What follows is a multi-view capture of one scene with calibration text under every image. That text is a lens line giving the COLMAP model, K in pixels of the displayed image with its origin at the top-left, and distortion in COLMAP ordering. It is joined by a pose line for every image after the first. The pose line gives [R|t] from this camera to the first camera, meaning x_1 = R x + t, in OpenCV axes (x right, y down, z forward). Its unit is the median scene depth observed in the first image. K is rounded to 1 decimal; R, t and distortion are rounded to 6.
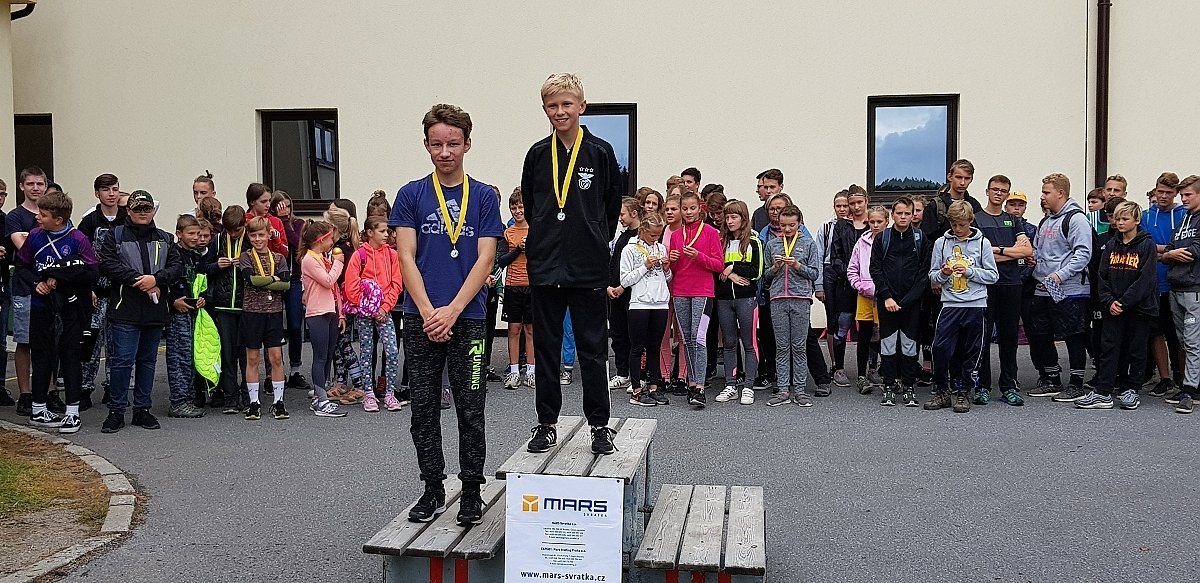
lens RADIAL K [[2015.4, 0, 531.7], [0, 2015.4, 322.3], [0, 0, 1]] dist [0.161126, -0.881741]
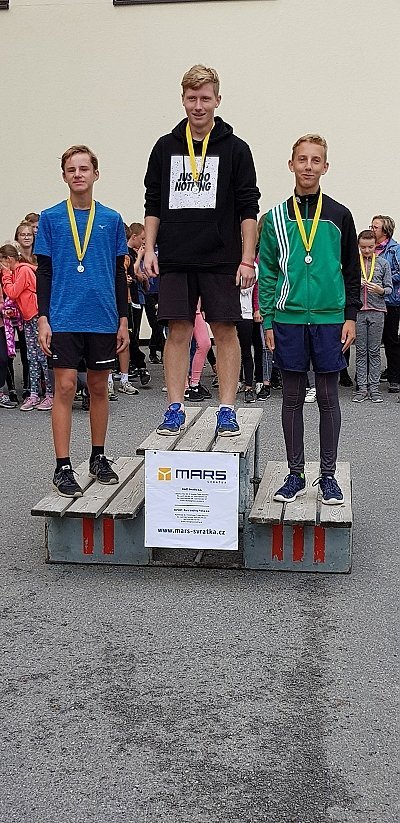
lens RADIAL K [[1460.0, 0, 236.0], [0, 1460.0, 468.2], [0, 0, 1]] dist [0.080230, -0.128521]
pose [[0.999399, -0.015243, 0.031132, 0.017028], [0.011942, 0.994547, 0.103600, -0.007111], [-0.032541, -0.103166, 0.994132, 0.113845]]
